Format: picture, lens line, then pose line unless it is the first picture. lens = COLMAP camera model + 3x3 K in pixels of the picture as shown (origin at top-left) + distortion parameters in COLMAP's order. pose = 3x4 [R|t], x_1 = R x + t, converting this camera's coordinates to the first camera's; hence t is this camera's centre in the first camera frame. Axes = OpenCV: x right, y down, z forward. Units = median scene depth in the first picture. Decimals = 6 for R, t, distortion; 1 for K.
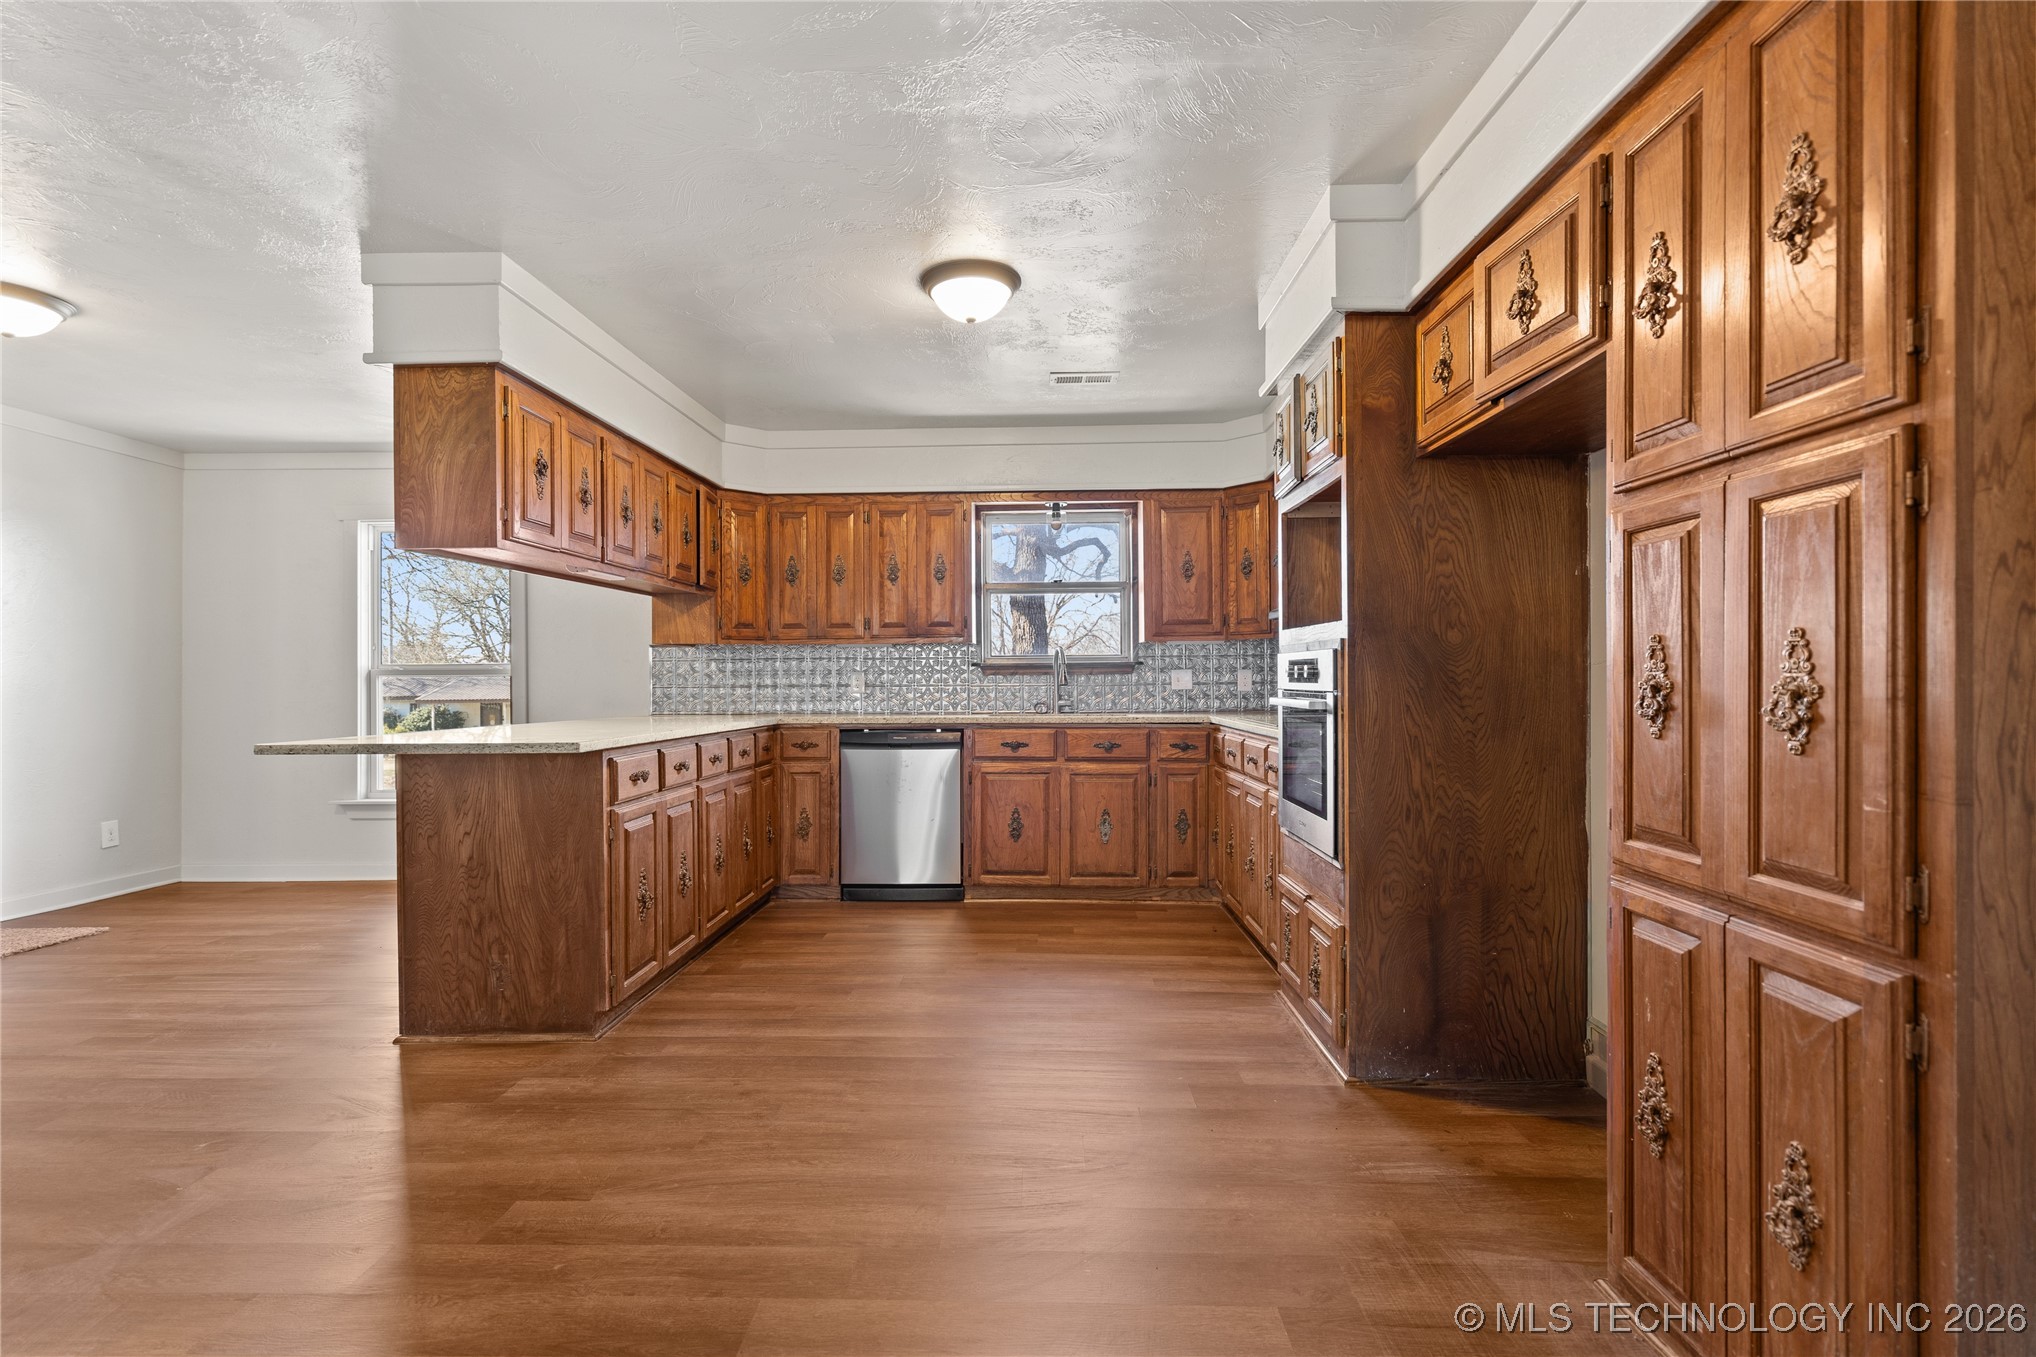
lens RADIAL K [[946.8, 0, 1020.2], [0, 946.8, 676.9], [0, 0, 1]] dist [-0.005452, 0.001356]
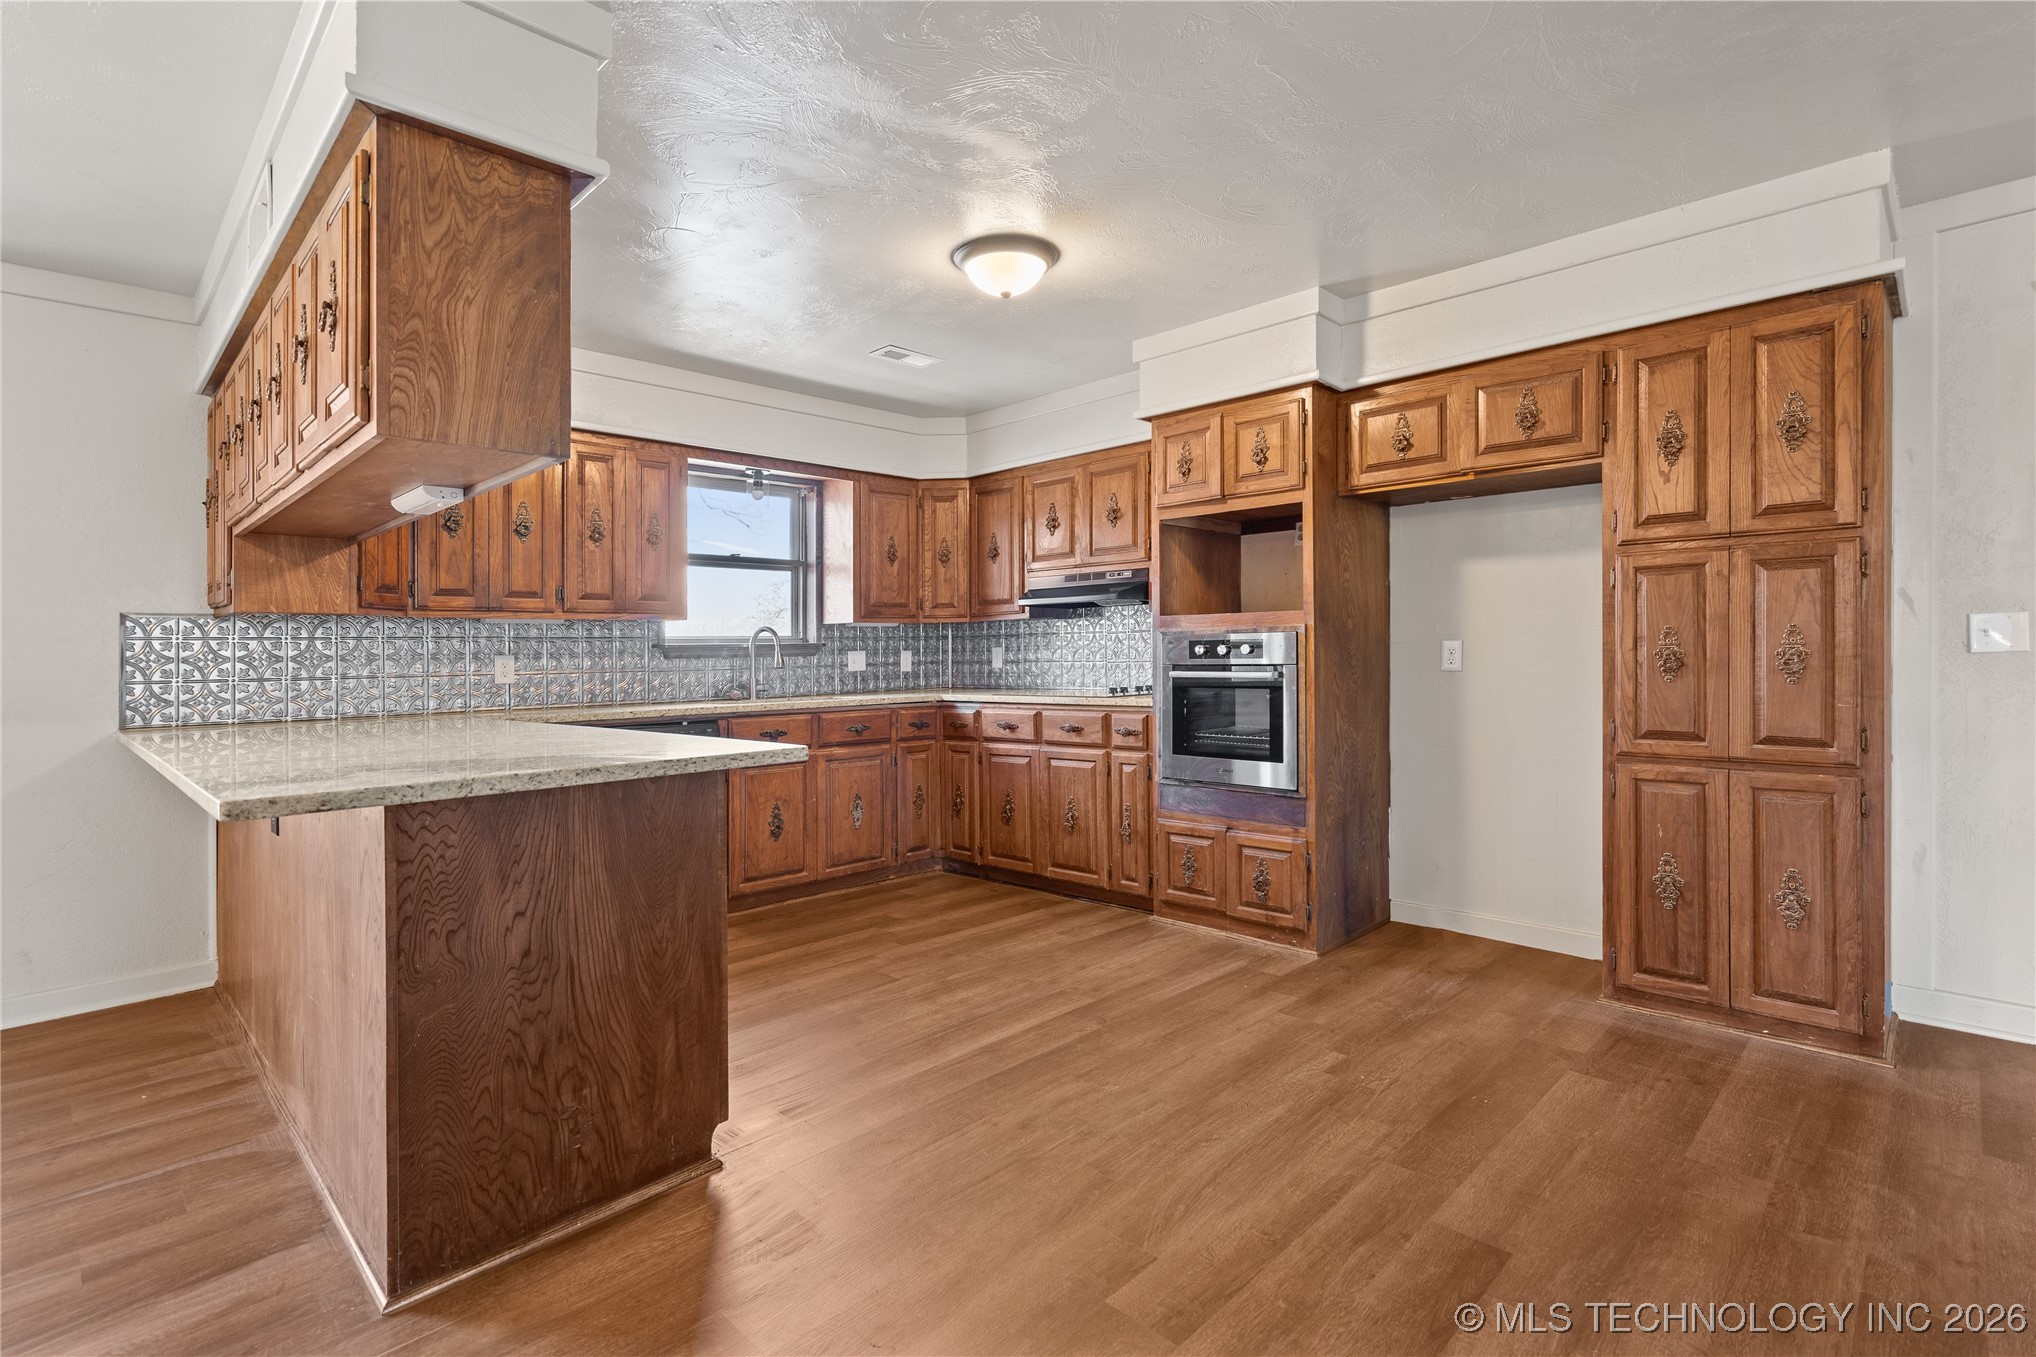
lens RADIAL K [[946.8, 0, 1016.1], [0, 946.8, 646.2], [0, 0, 1]] dist [-0.005452, 0.001356]
pose [[0.687880, 0.001589, 0.725823, -0.506988], [0.010646, 0.999868, -0.012278, 0.001334], [-0.725746, 0.016173, 0.687772, 0.211081]]
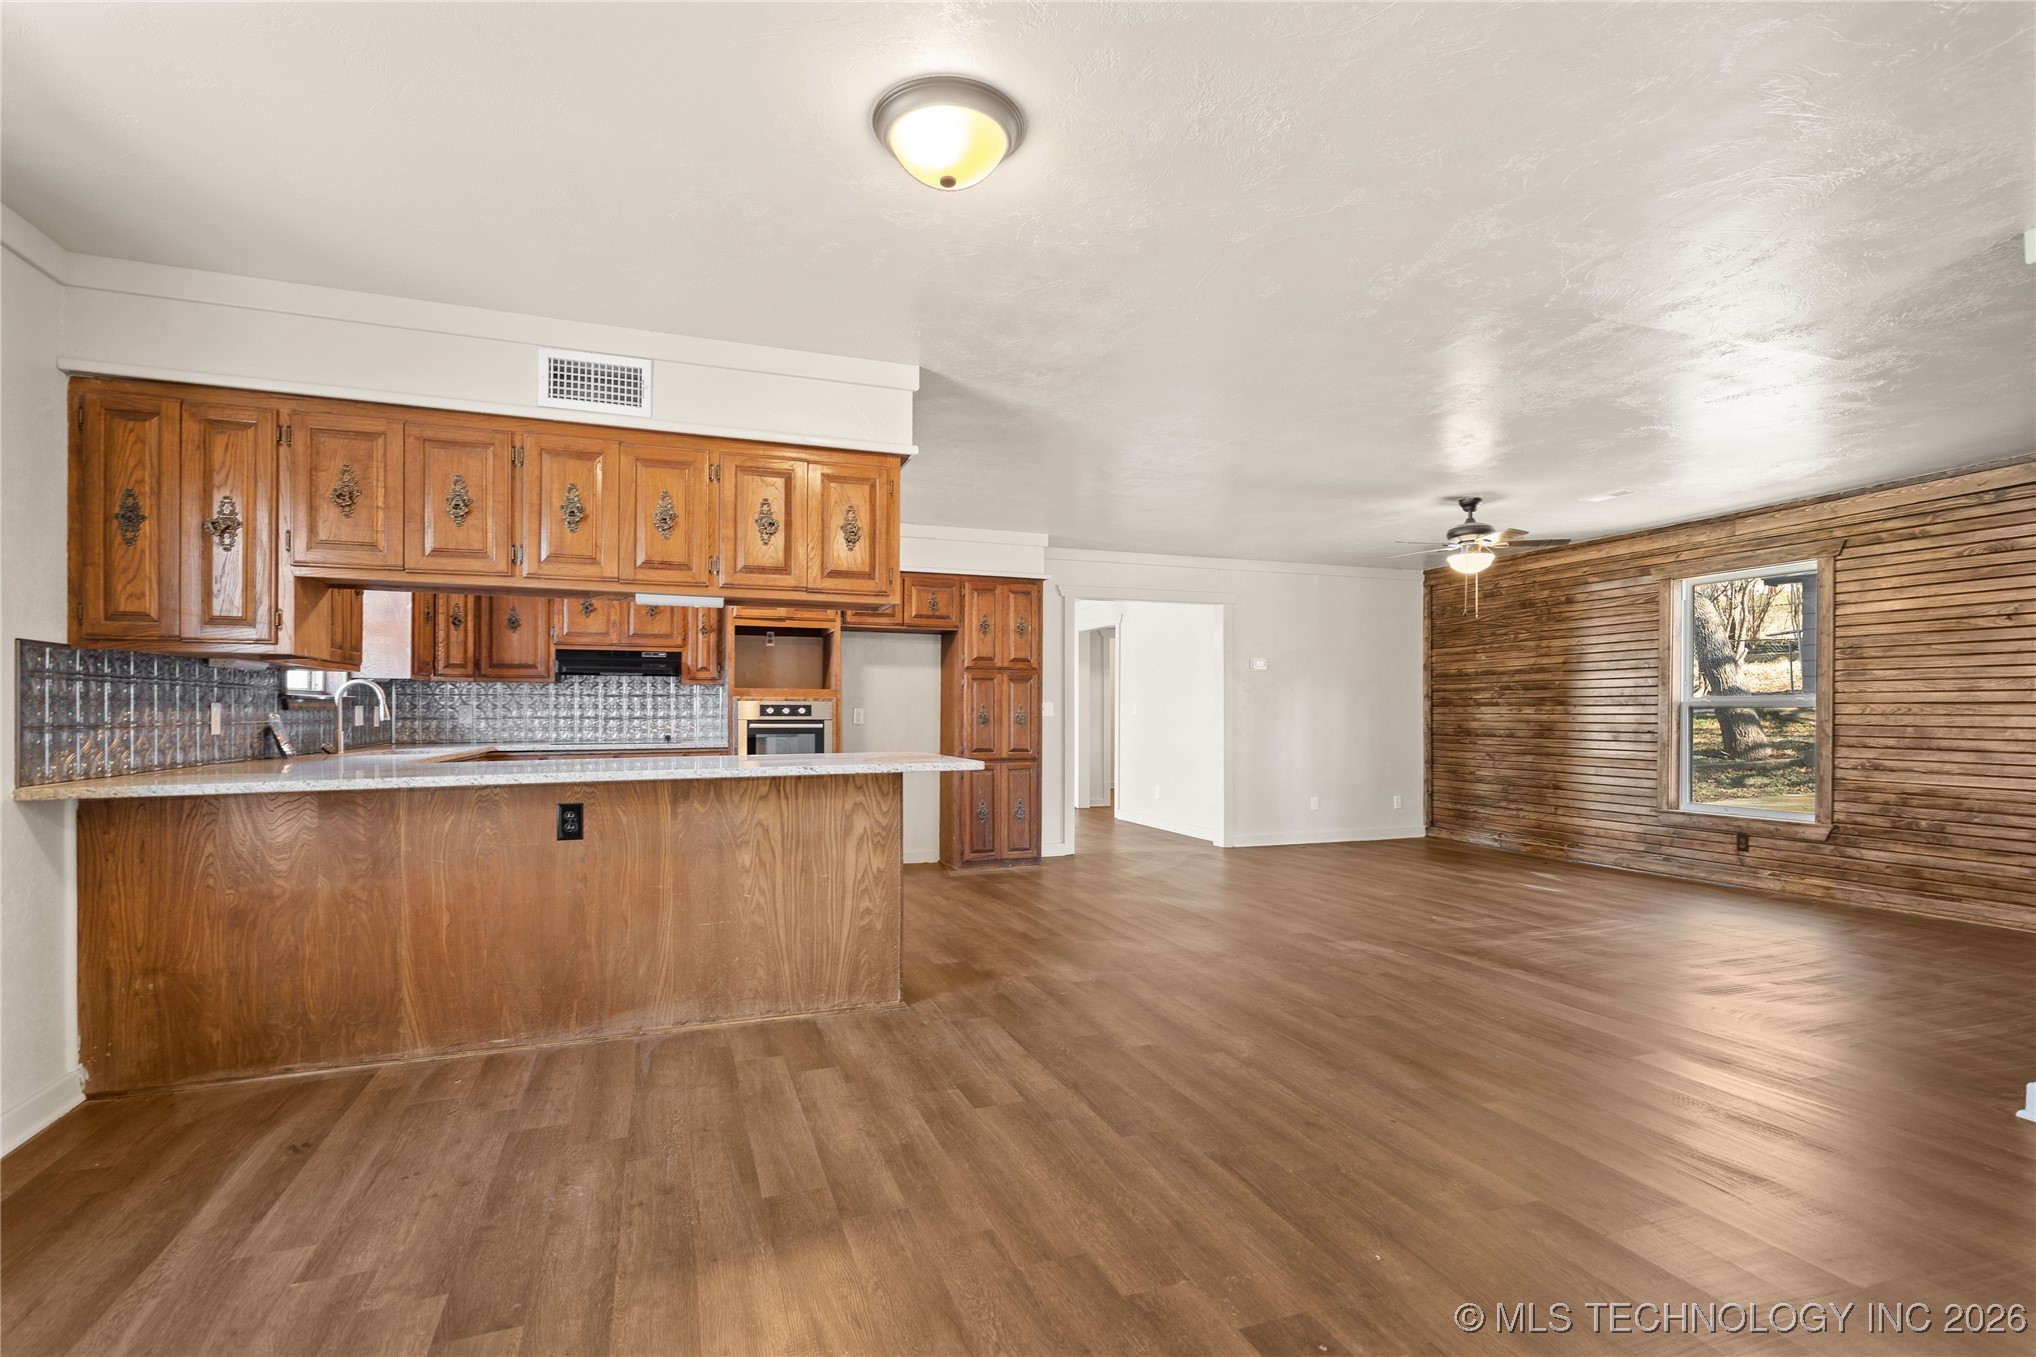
lens RADIAL K [[946.8, 0, 1010.2], [0, 946.8, 710.9], [0, 0, 1]] dist [-0.005452, 0.001356]
pose [[-0.357184, 0.007871, 0.934001, -1.154809], [0.000534, 0.999966, -0.008223, 0.007410], [-0.934034, -0.002438, -0.357176, 0.812109]]
